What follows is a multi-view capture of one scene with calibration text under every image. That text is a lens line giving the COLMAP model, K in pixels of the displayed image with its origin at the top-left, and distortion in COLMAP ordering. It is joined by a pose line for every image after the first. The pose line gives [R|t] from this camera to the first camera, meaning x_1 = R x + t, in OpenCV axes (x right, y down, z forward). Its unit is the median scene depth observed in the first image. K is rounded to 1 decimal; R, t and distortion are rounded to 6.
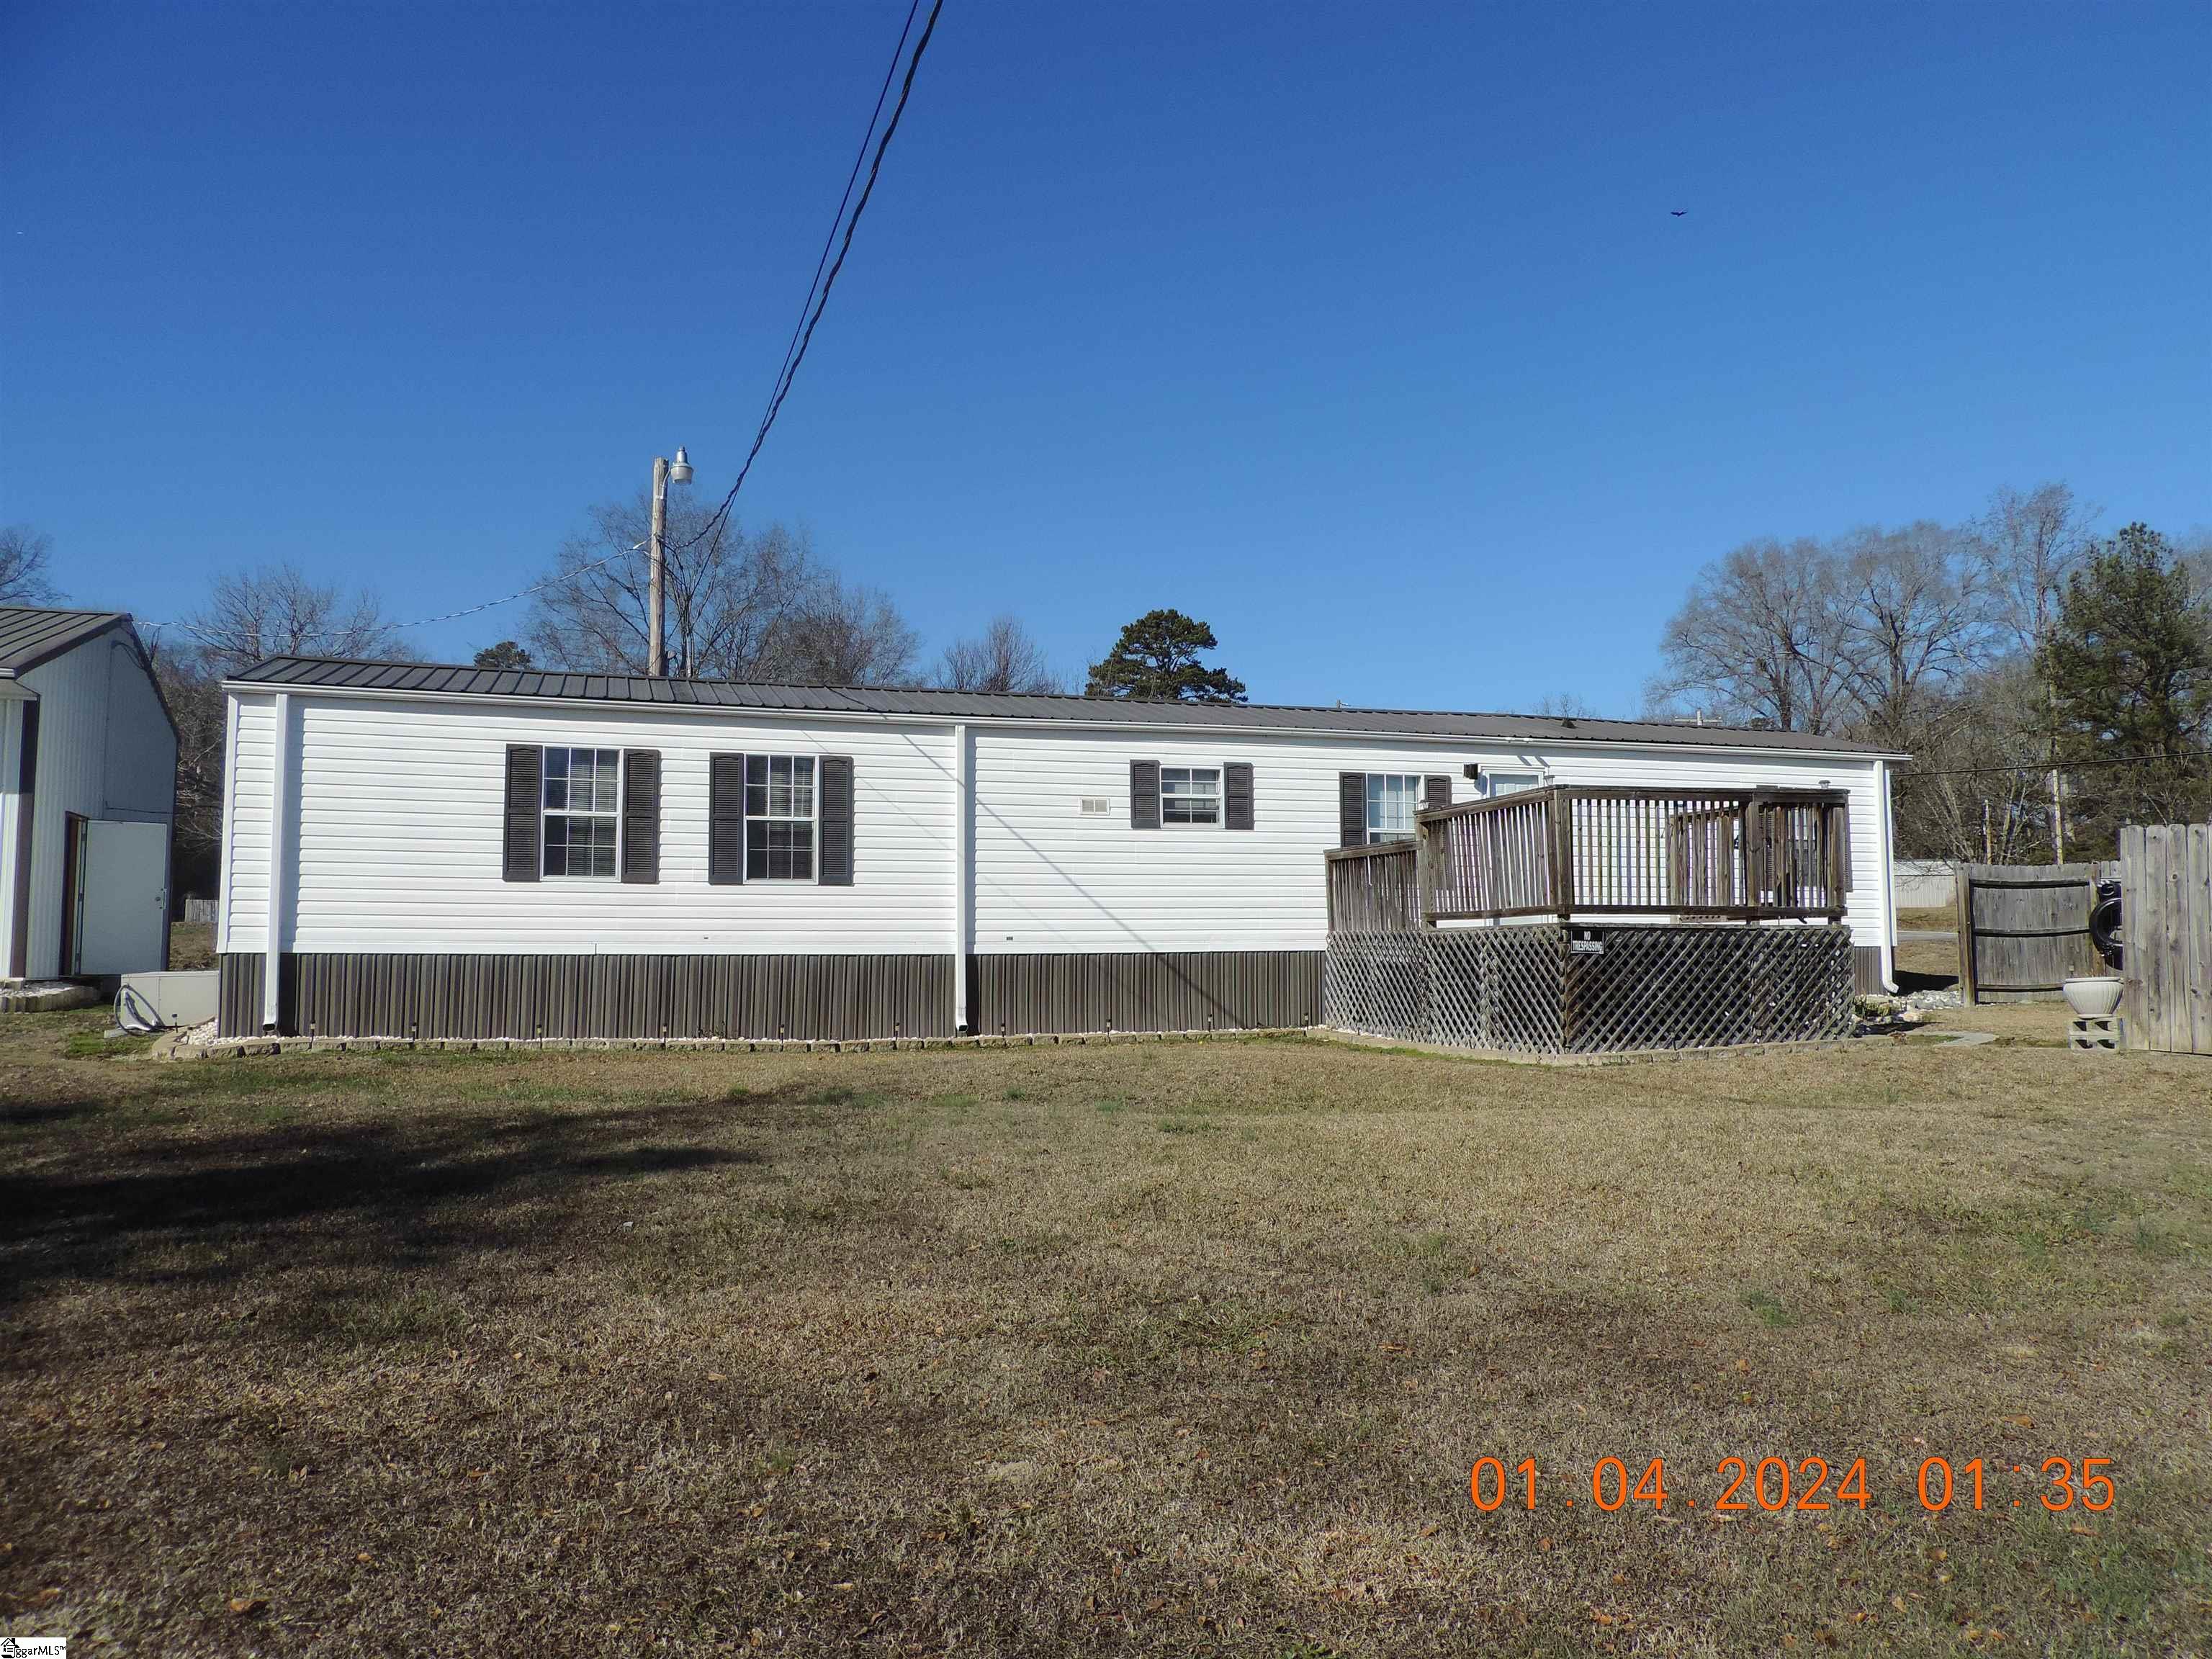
lens RADIAL K [[1560.1, 0, 1106.0], [0, 1560.1, 829.5], [0, 0, 1]] dist [-0.022499, 0.001064]
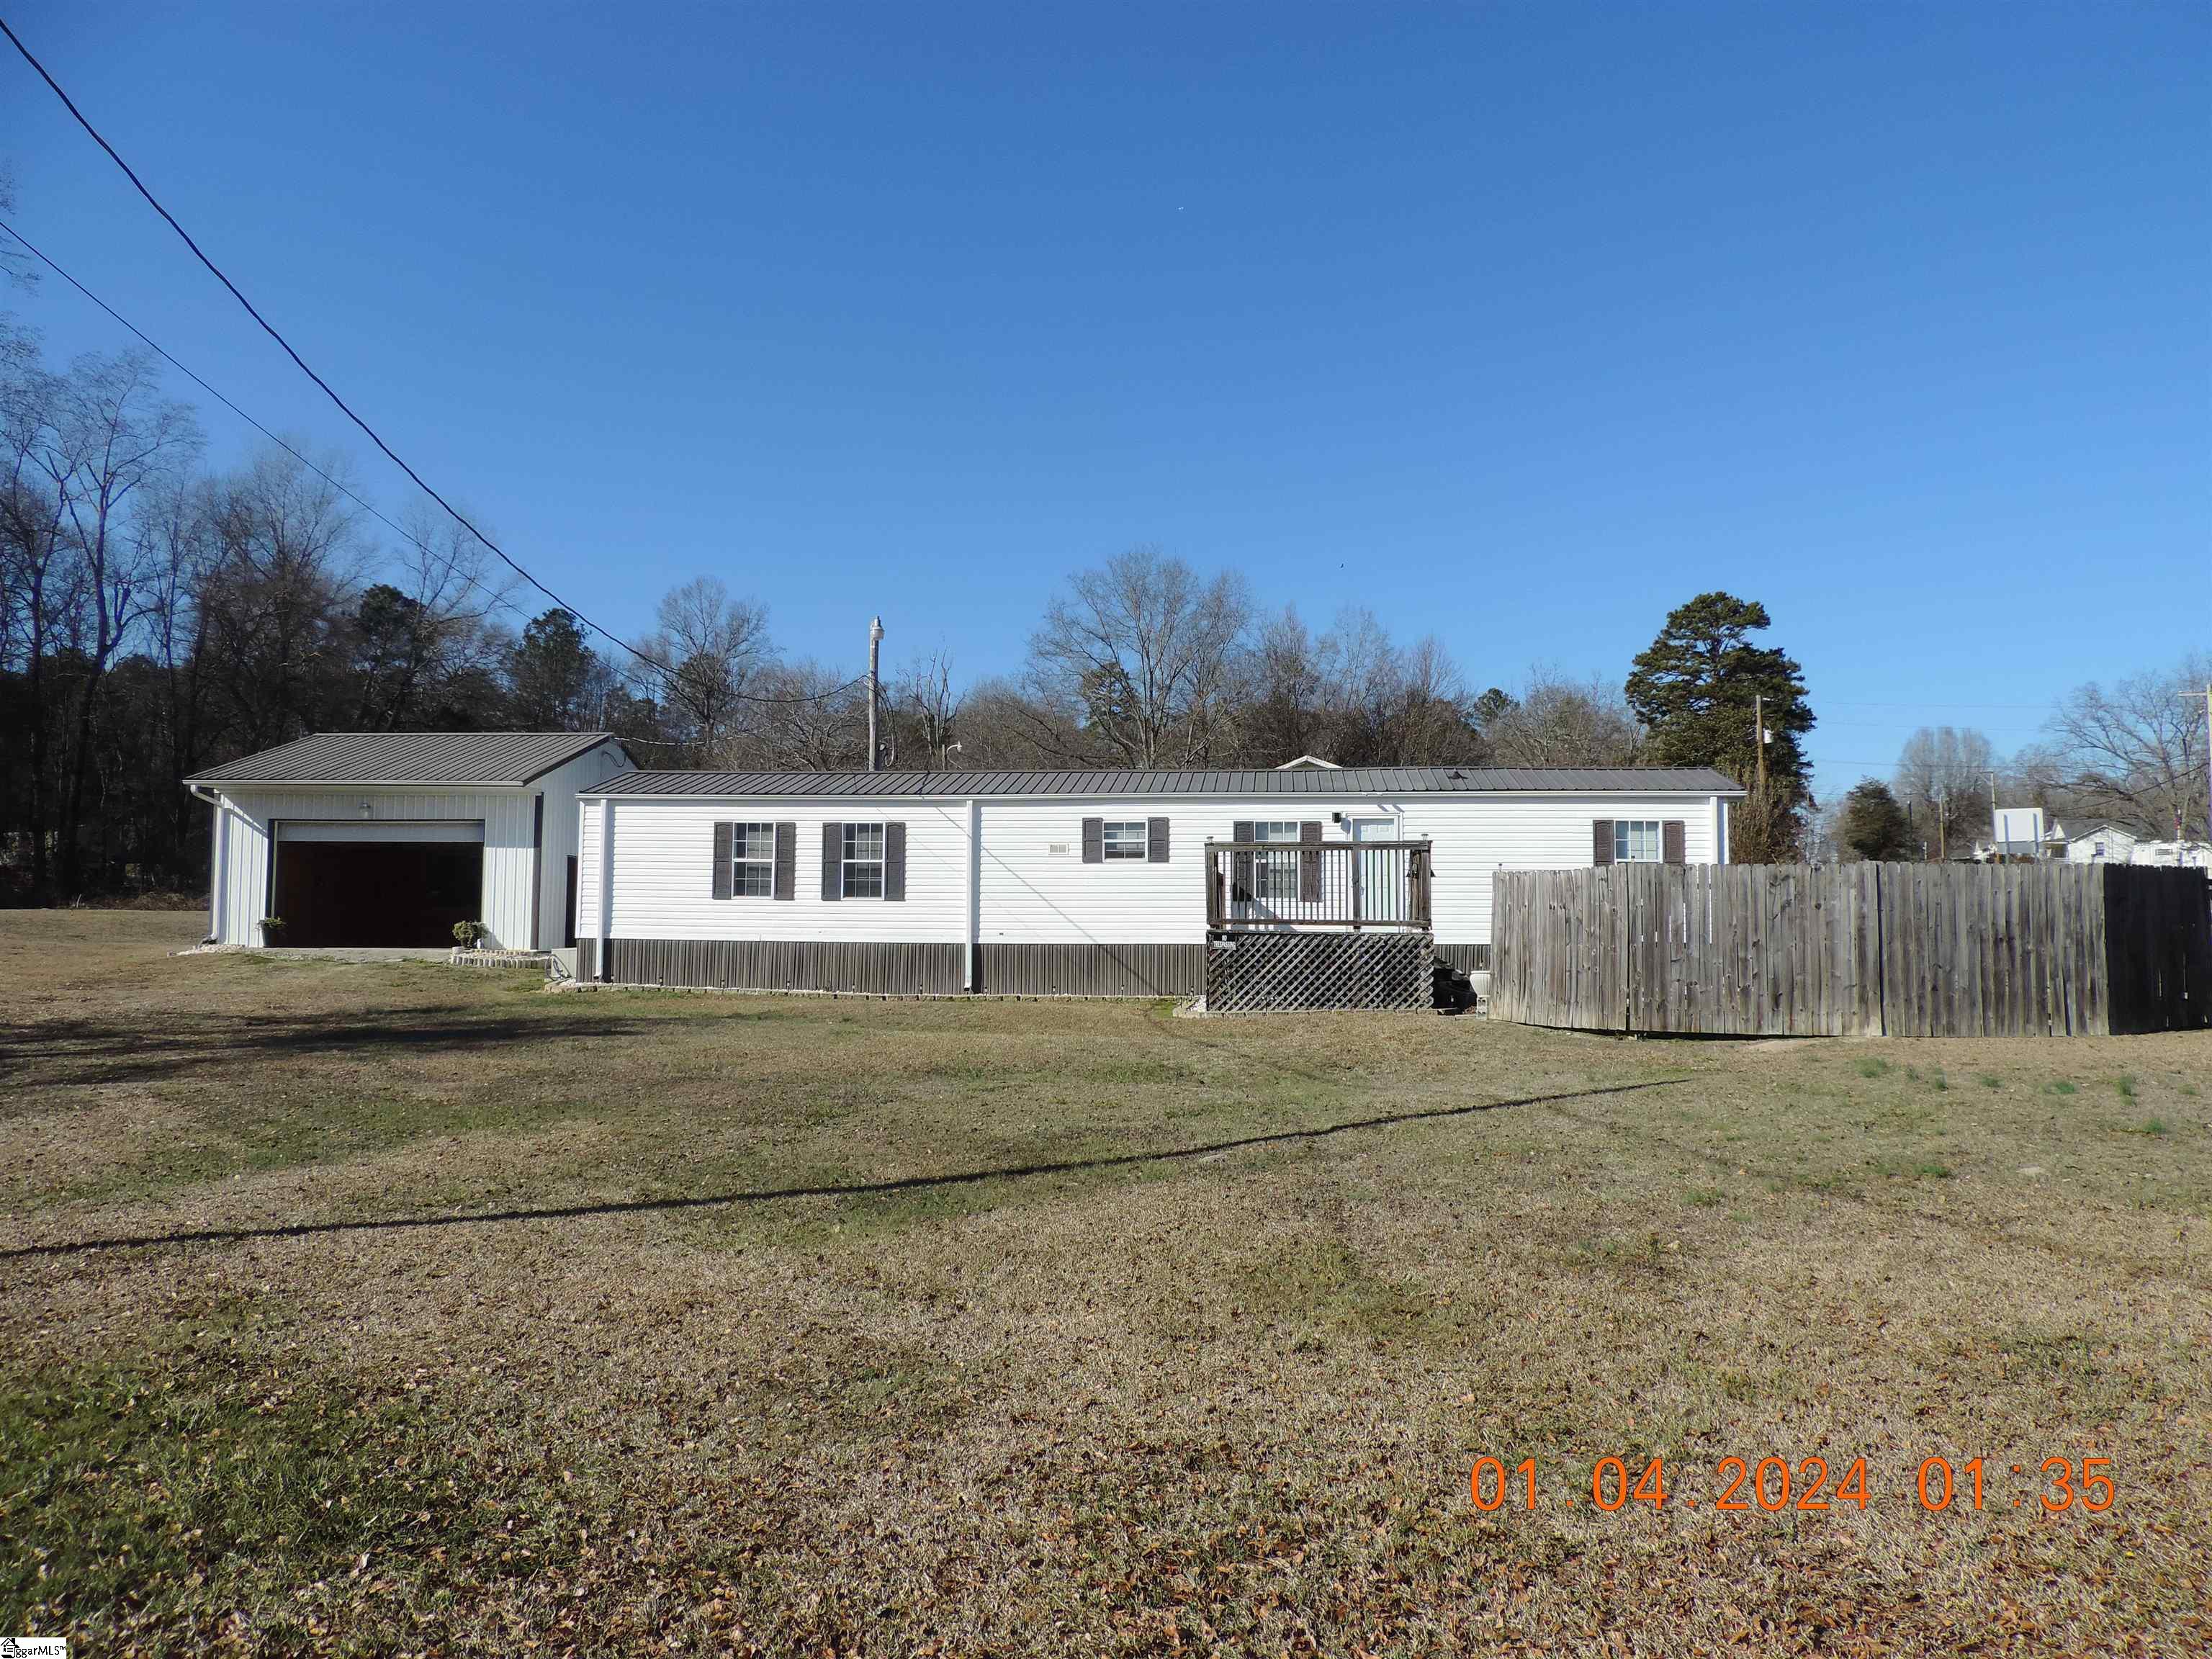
lens RADIAL K [[1583.8, 0, 1106.0], [0, 1583.8, 829.5], [0, 0, 1]] dist [-0.016180, -0.000897]
pose [[0.906416, -0.016269, -0.422072, 0.721424], [0.021119, 0.999754, 0.006818, -0.045520], [0.421857, -0.015094, 0.906537, -0.414315]]
